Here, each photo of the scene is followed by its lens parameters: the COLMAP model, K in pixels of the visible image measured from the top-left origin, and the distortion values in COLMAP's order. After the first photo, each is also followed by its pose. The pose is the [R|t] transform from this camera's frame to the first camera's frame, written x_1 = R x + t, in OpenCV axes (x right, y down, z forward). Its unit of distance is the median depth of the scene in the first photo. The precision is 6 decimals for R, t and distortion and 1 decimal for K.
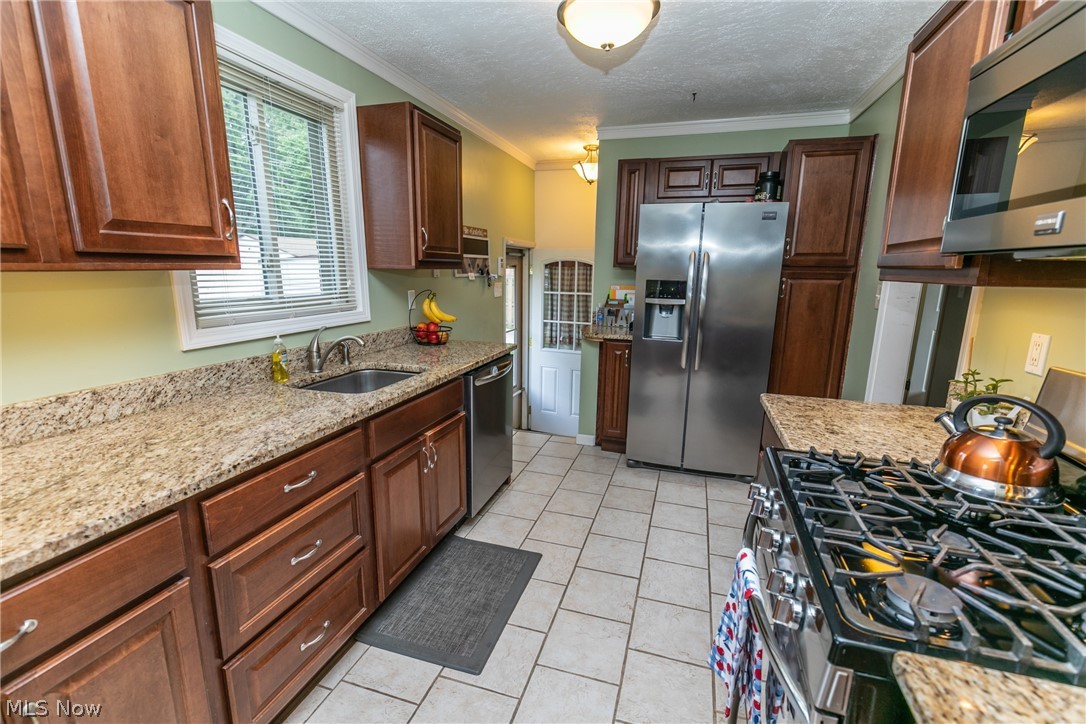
lens RADIAL K [[485.2, 0, 542.3], [0, 485.2, 369.7], [0, 0, 1]] dist [0.002497, 0.000032]
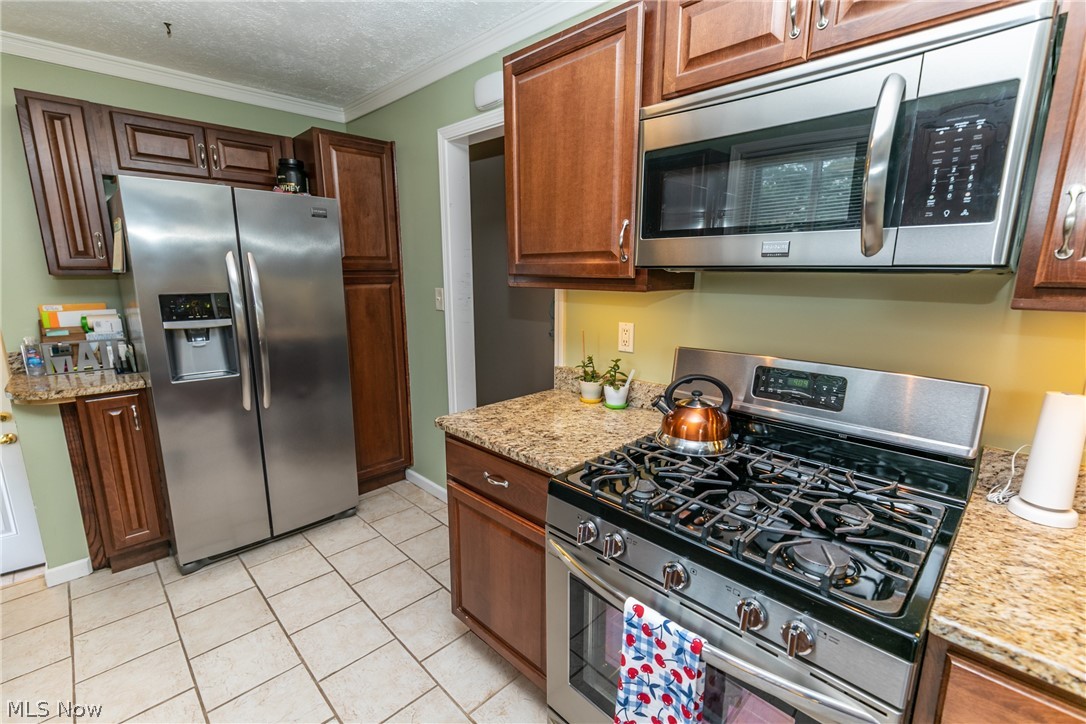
lens RADIAL K [[485.2, 0, 542.3], [0, 485.2, 369.7], [0, 0, 1]] dist [0.002497, 0.000032]
pose [[0.466876, -0.193484, 0.862897, -0.129432], [0.188778, 0.975085, 0.116500, -0.066458], [-0.863939, 0.108505, 0.491769, 0.246464]]
